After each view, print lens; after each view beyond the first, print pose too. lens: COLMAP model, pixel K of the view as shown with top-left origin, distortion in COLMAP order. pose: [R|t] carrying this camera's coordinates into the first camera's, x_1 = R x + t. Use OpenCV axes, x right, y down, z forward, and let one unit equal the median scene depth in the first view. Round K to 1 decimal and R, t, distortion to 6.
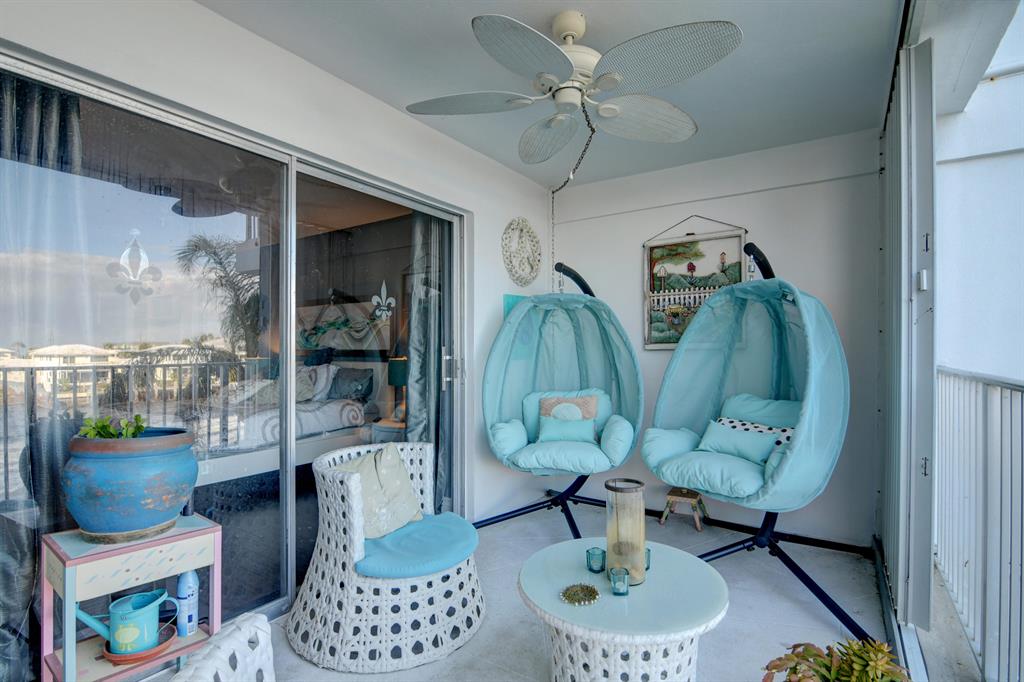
lens RADIAL K [[501.2, 0, 509.8], [0, 501.2, 345.5], [0, 0, 1]] dist [-0.012947, -0.009550]
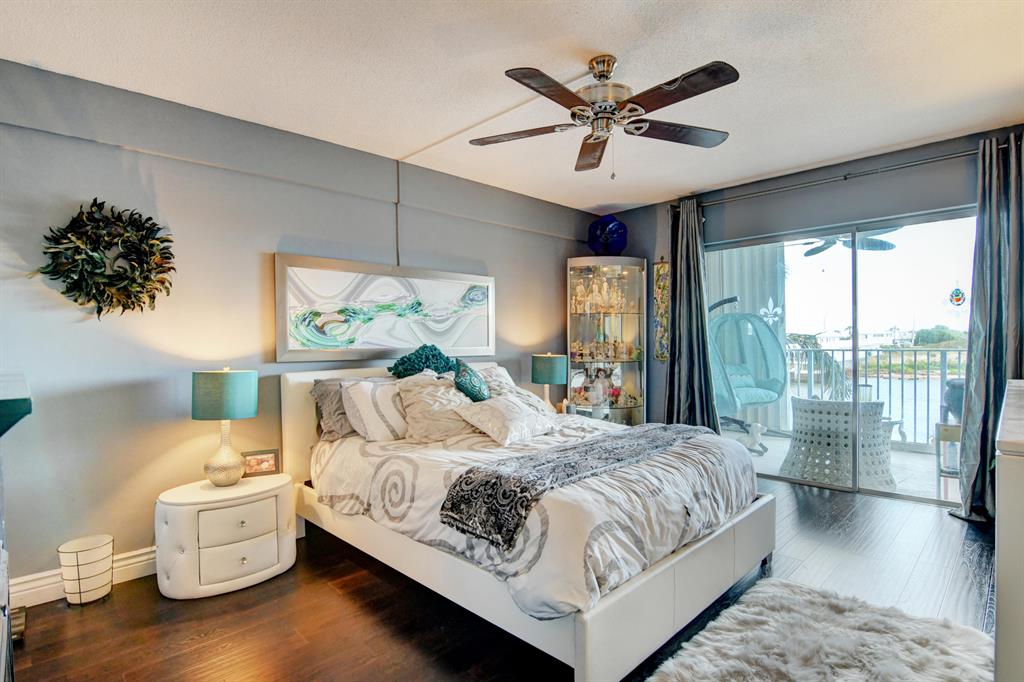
lens RADIAL K [[501.2, 0, 517.7], [0, 501.2, 345.4], [0, 0, 1]] dist [-0.012947, -0.009550]
pose [[0.185496, -0.008018, 0.982612, -0.956543], [0.006956, 0.999952, 0.006846, 0.001780], [-0.982620, 0.005566, 0.185543, 0.742953]]
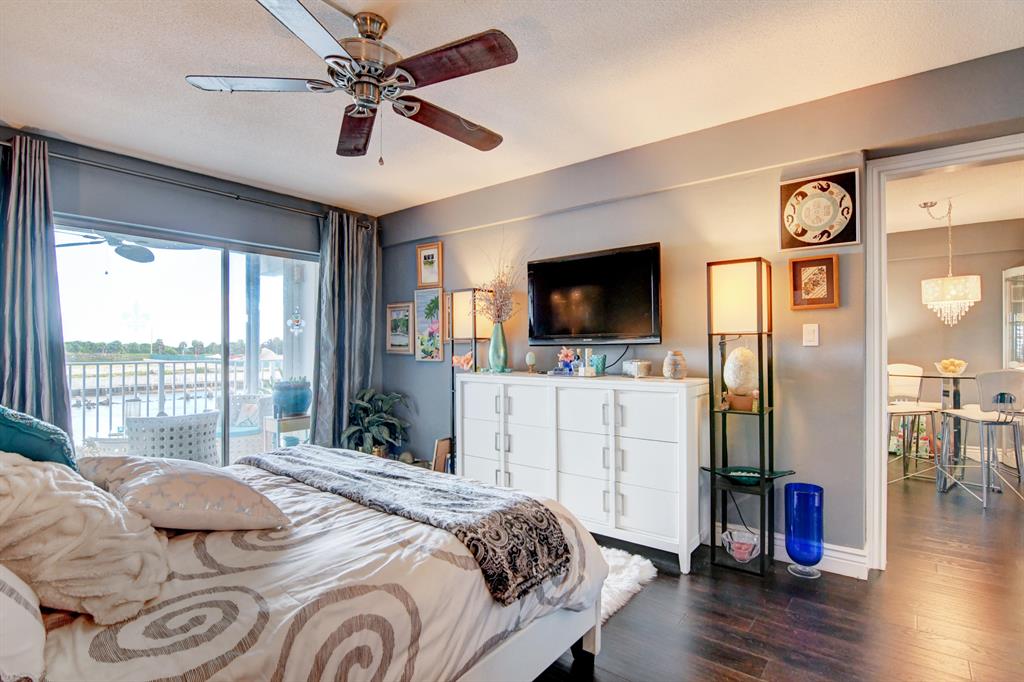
lens RADIAL K [[501.2, 0, 509.9], [0, 501.2, 346.4], [0, 0, 1]] dist [-0.012947, -0.009550]
pose [[-0.997179, 0.005159, 0.074889, -0.509699], [0.004047, 0.999879, -0.015005, 0.006876], [-0.074958, -0.014660, -0.997079, 1.260463]]
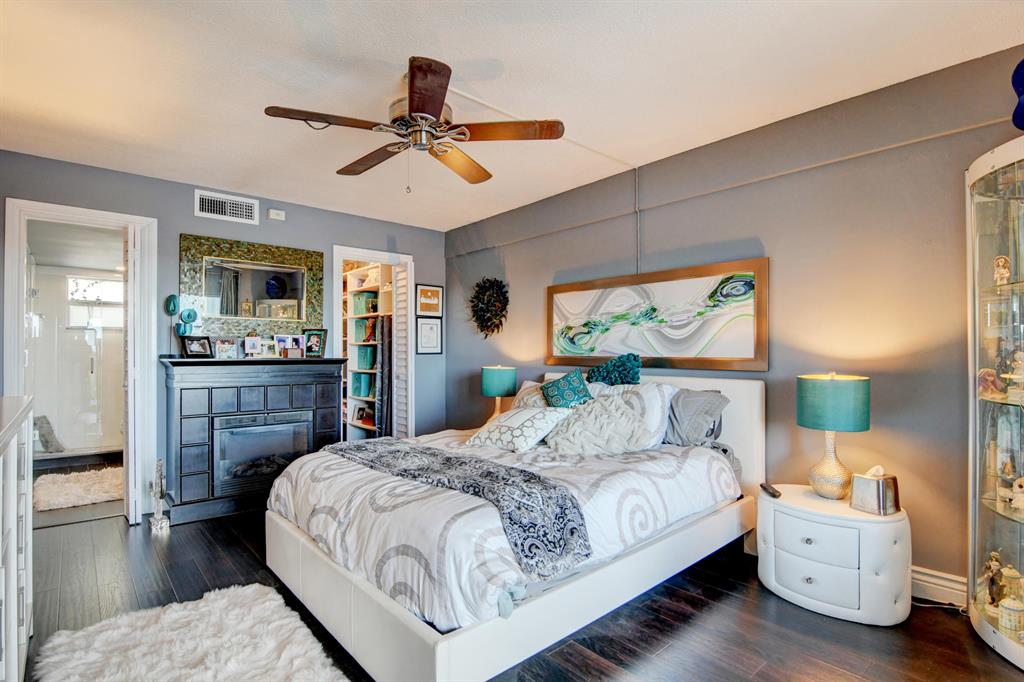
lens RADIAL K [[501.2, 0, 517.1], [0, 501.2, 346.4], [0, 0, 1]] dist [-0.012947, -0.009550]
pose [[0.970309, 0.000611, -0.241866, -0.337393], [-0.003078, 0.999947, -0.009819, 0.001897], [0.241848, 0.010271, 0.970260, 0.354484]]
